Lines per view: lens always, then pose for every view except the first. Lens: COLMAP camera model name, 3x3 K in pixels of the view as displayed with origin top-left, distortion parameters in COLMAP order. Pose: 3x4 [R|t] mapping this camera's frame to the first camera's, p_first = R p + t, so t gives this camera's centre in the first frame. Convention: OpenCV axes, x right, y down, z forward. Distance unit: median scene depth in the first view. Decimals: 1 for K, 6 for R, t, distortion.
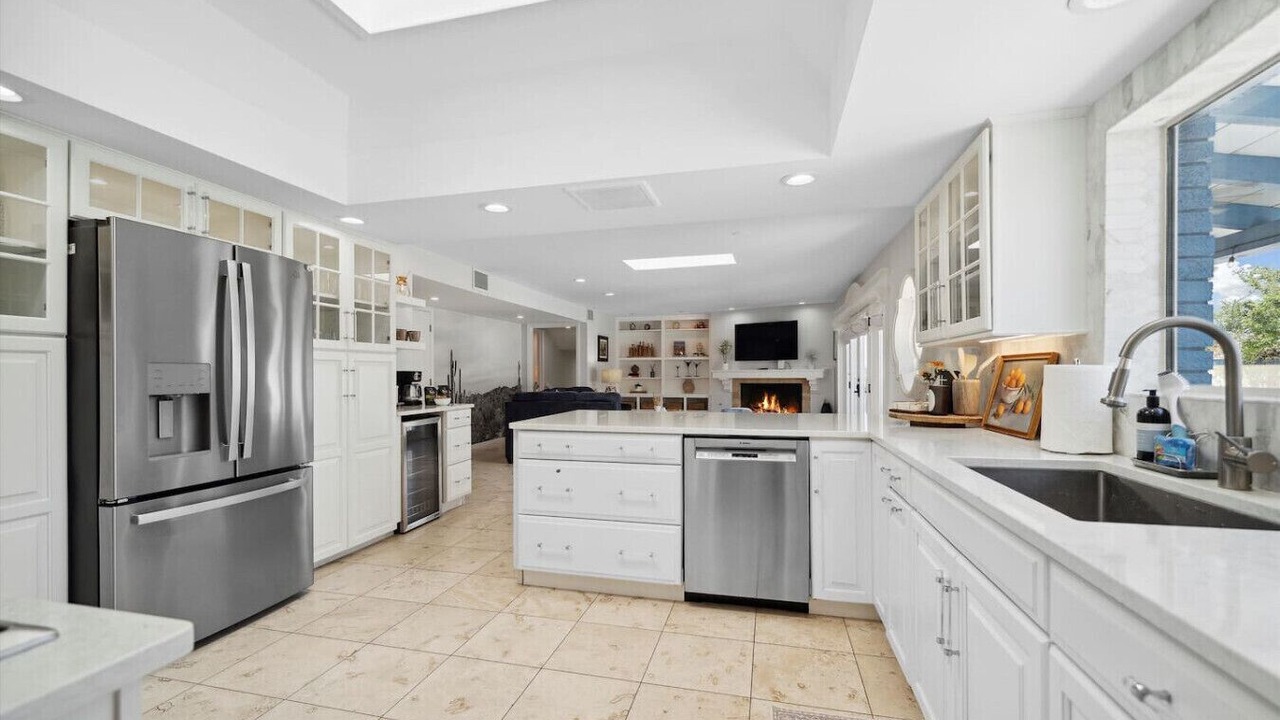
lens RADIAL K [[527.4, 0, 636.9], [0, 527.4, 379.1], [0, 0, 1]] dist [0.000723, 0.000068]
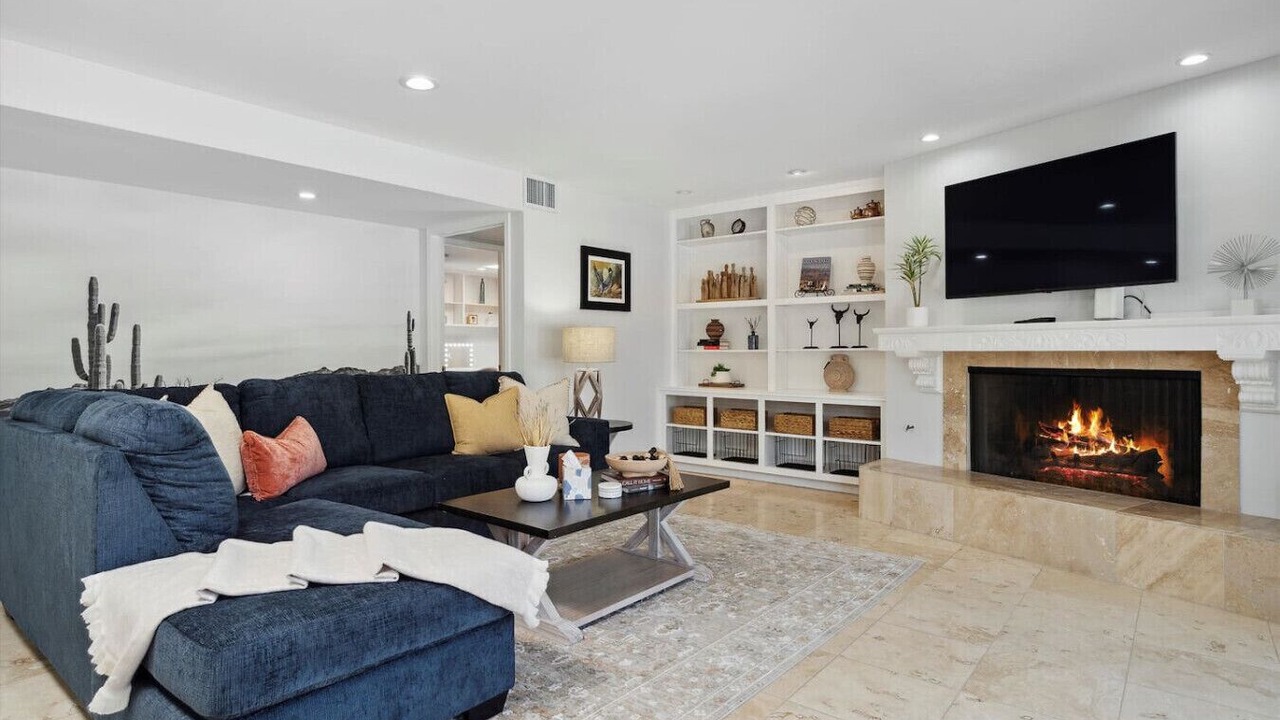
lens RADIAL K [[683.4, 0, 635.3], [0, 683.4, 354.5], [0, 0, 1]] dist [0.003296, 0.001324]
pose [[0.905982, 0.005128, -0.423284, 0.181606], [-0.005523, 0.999985, 0.000293, 0.001036], [0.423279, 0.002073, 0.905997, 0.509060]]
